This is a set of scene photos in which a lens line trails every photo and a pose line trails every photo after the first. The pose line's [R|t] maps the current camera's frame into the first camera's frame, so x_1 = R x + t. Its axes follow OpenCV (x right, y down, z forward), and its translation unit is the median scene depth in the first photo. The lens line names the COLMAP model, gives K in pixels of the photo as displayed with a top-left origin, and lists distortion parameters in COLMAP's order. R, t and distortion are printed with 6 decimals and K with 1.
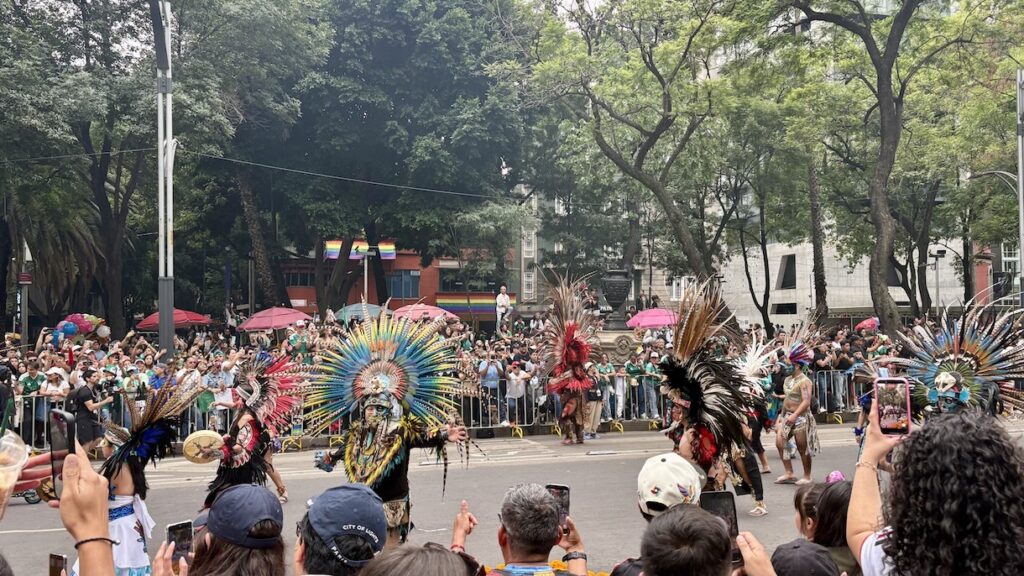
lens RADIAL K [[781.1, 0, 538.4], [0, 781.1, 288.0], [0, 0, 1]] dist [0.056464, -0.106971]
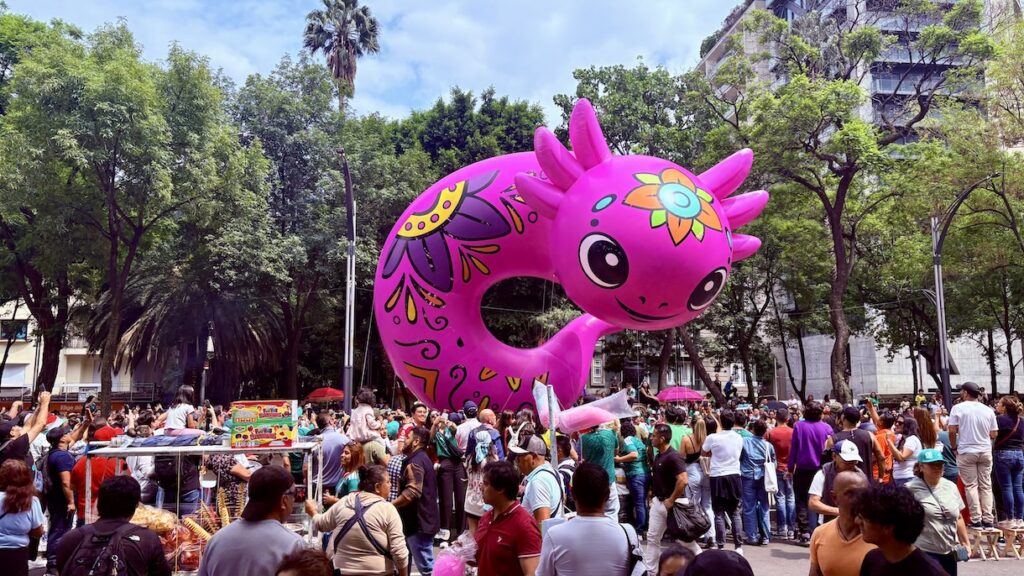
lens RADIAL K [[781.1, 0, 538.4], [0, 781.1, 288.0], [0, 0, 1]] dist [0.056464, -0.106971]
pose [[0.994665, -0.003196, -0.103107, 0.046674], [-0.007825, 0.994303, -0.106308, -0.002786], [0.102859, 0.106547, 0.988973, -0.309443]]
